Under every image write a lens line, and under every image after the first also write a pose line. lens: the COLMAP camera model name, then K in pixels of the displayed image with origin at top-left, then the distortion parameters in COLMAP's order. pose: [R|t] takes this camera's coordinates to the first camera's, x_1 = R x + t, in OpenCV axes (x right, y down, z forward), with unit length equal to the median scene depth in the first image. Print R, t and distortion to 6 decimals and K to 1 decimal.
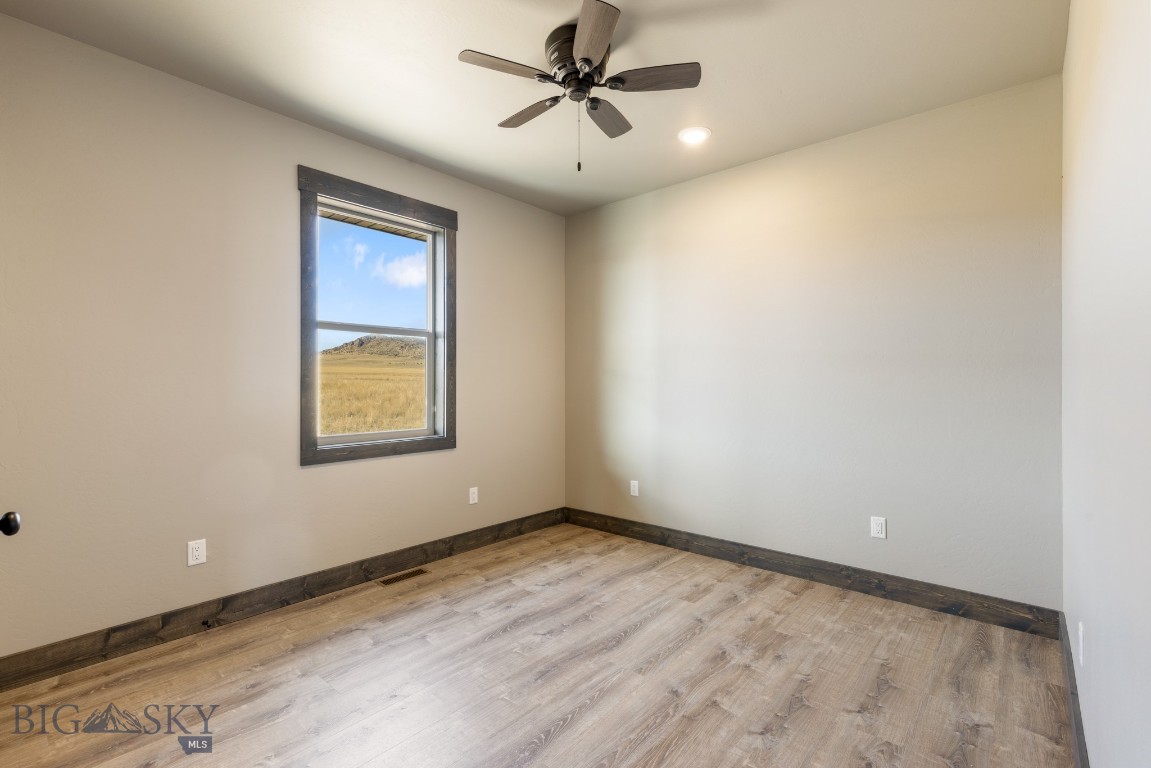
lens RADIAL K [[517.0, 0, 576.0], [0, 517.0, 382.4], [0, 0, 1]] dist [0.006100, -0.000548]
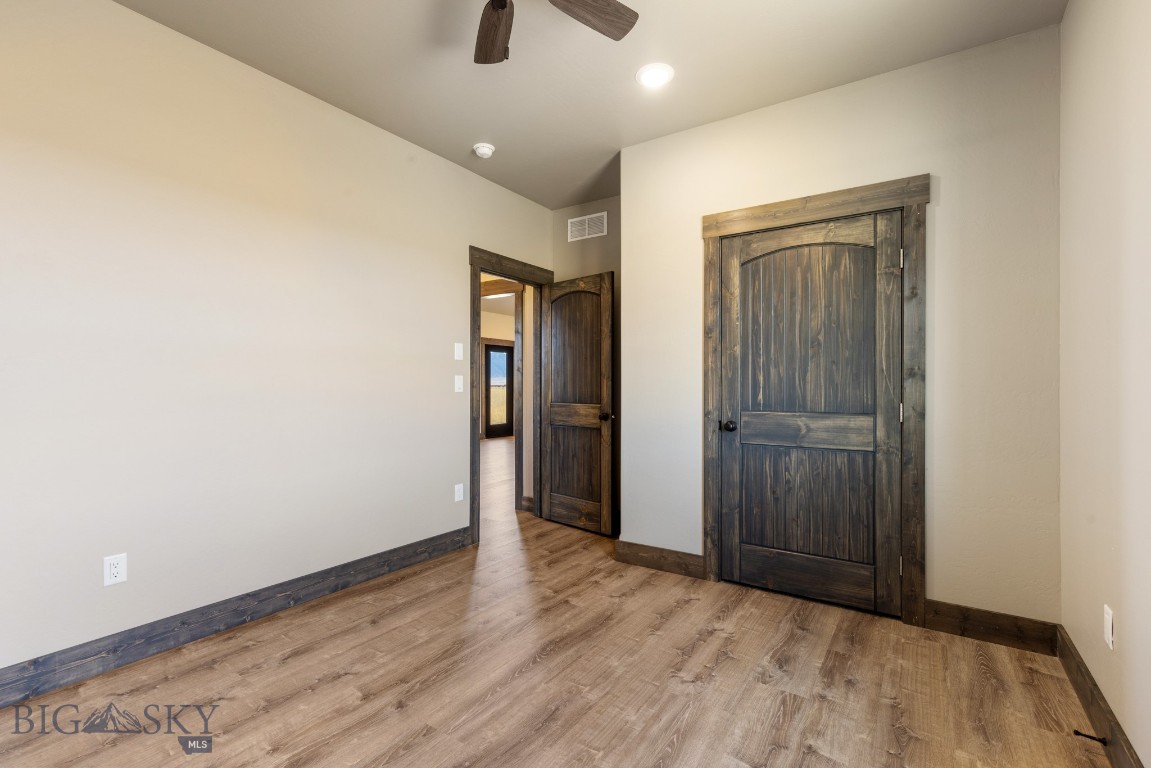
lens RADIAL K [[517.0, 0, 576.0], [0, 517.0, 382.4], [0, 0, 1]] dist [0.006100, -0.000548]
pose [[-0.992042, 0.000134, -0.125907, 0.000456], [0.001094, 0.999971, -0.007552, 0.038030], [0.125903, -0.007629, -0.992013, 1.898173]]
